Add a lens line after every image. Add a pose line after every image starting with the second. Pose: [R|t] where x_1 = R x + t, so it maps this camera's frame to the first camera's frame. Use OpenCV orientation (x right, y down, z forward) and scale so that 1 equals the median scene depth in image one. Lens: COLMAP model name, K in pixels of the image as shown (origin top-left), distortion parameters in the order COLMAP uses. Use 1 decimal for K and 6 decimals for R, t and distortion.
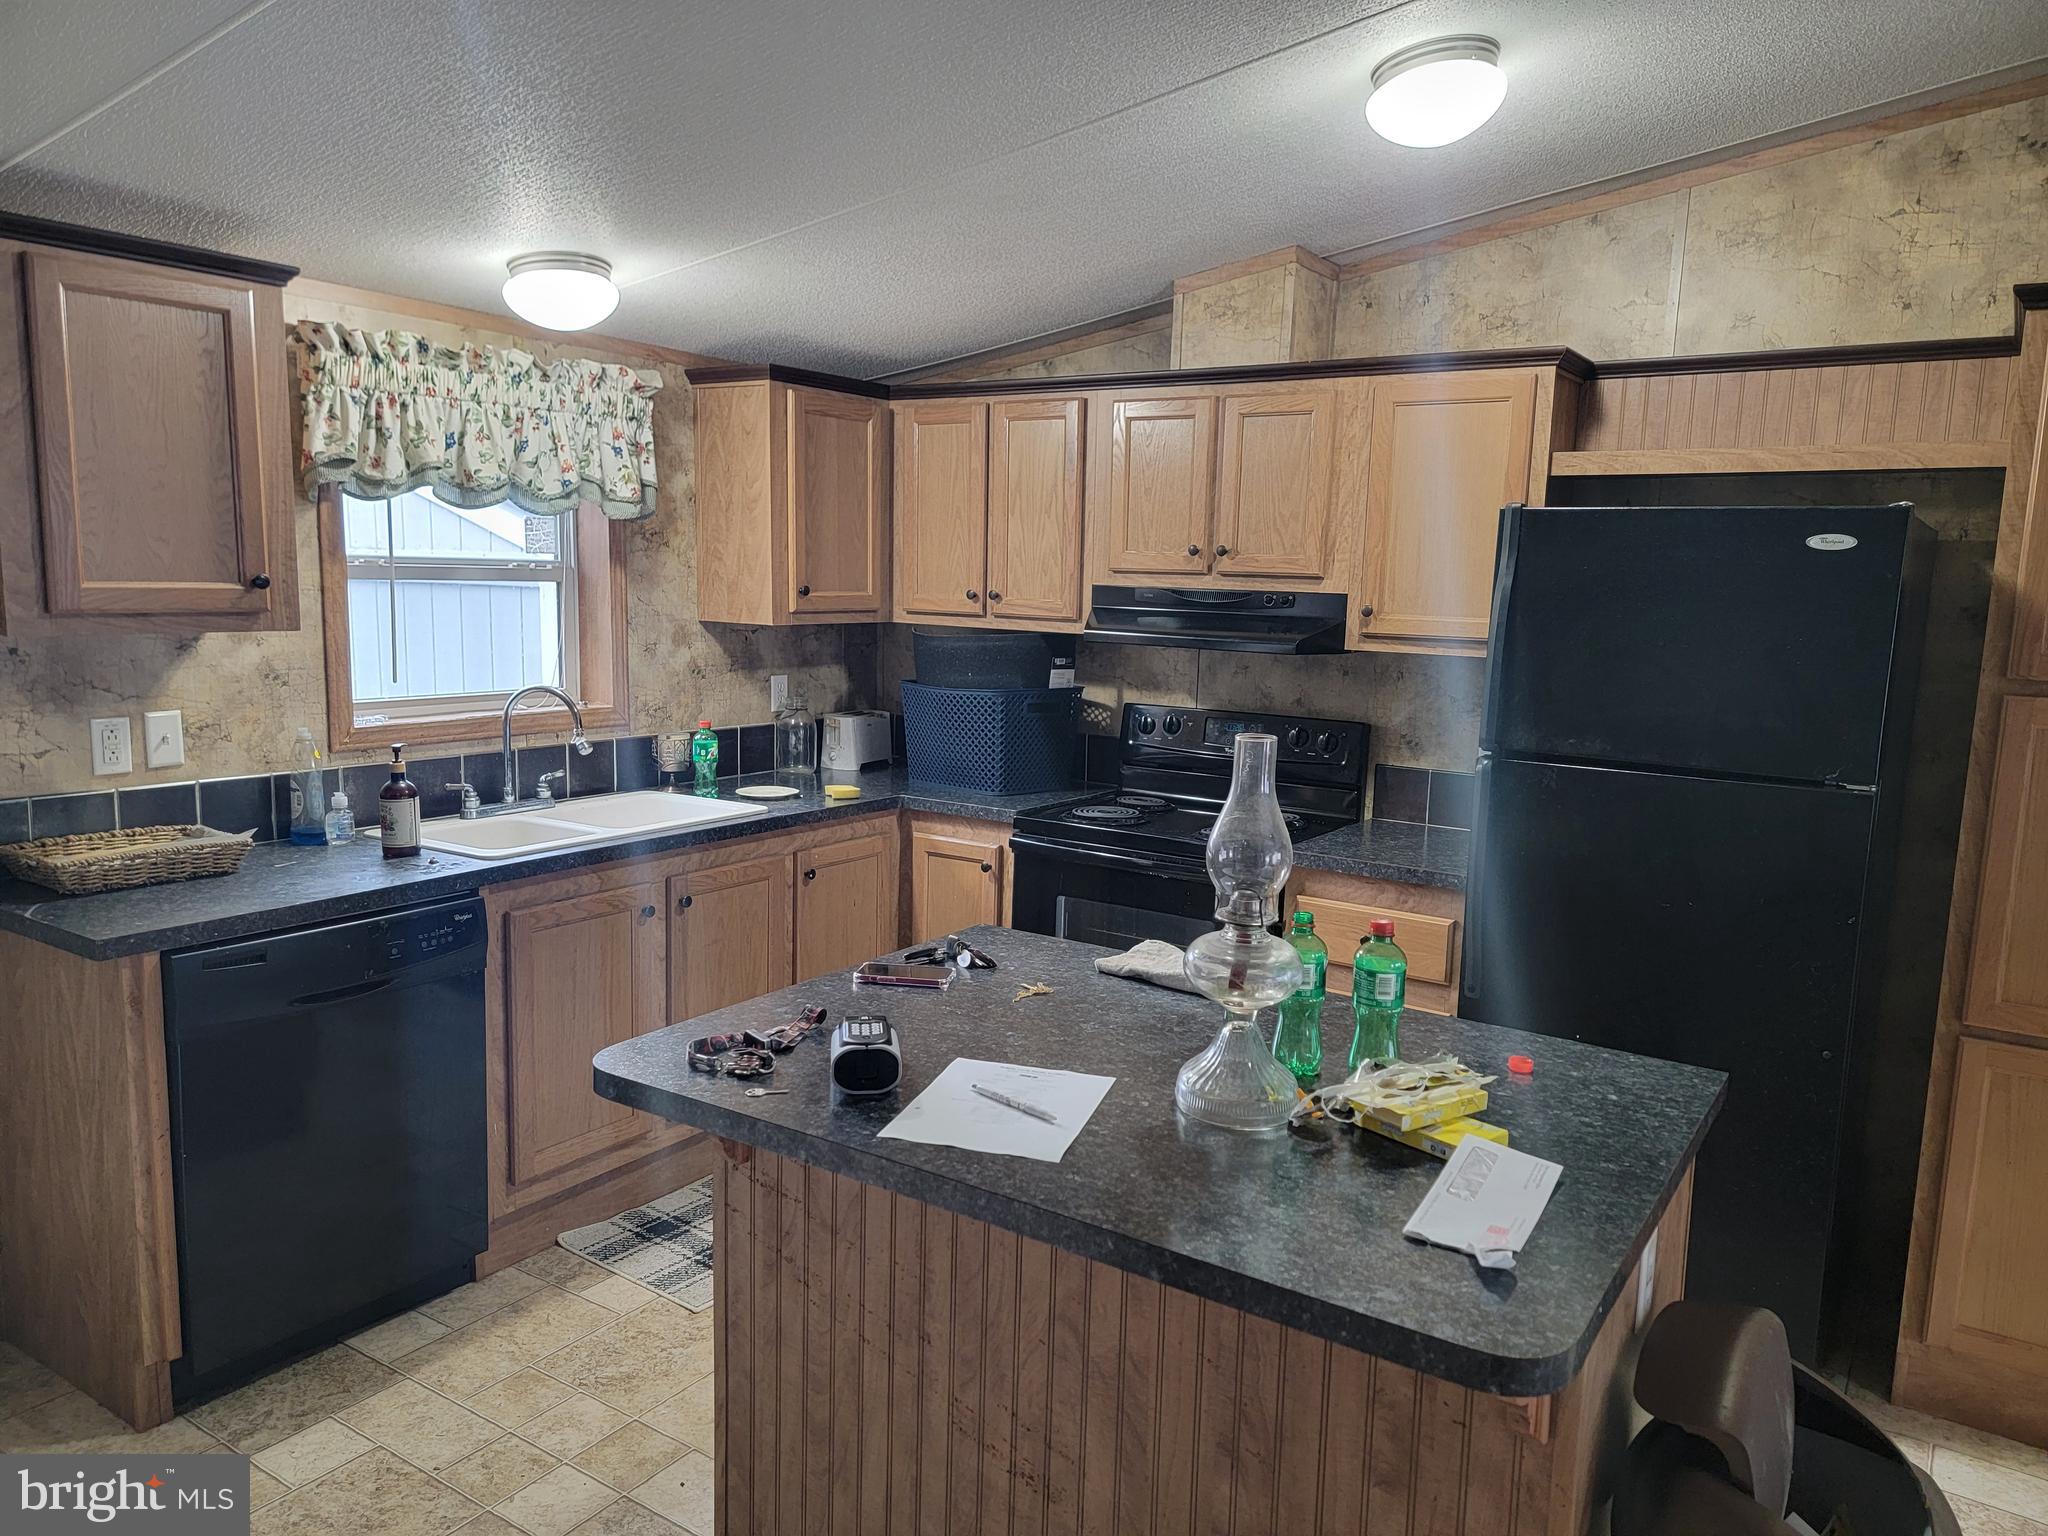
lens RADIAL K [[1408.6, 0, 1071.6], [0, 1408.6, 784.2], [0, 0, 1]] dist [0.069407, -0.060497]
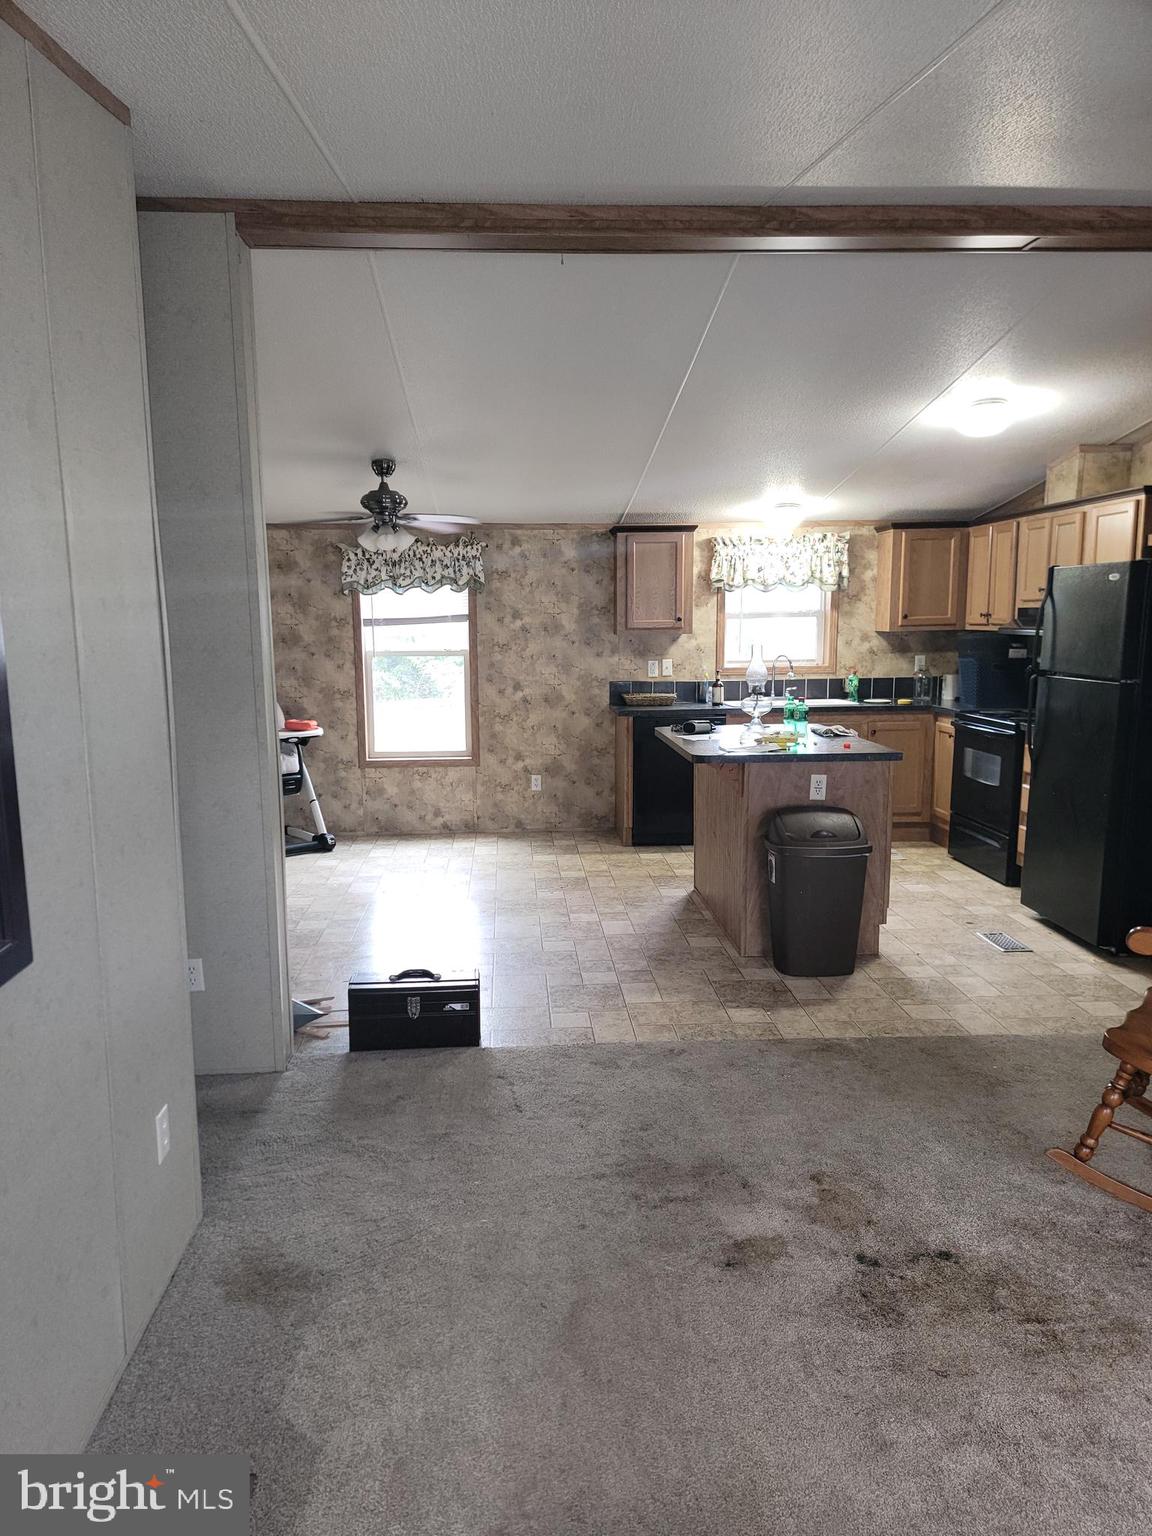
lens RADIAL K [[1056.5, 0, 573.2], [0, 1056.5, 771.8], [0, 0, 1]] dist [0.069407, -0.060497]
pose [[0.601290, 0.080835, -0.794931, 0.976123], [-0.089435, 0.995427, 0.033575, 0.118079], [0.794010, 0.050906, 0.605770, -0.529184]]
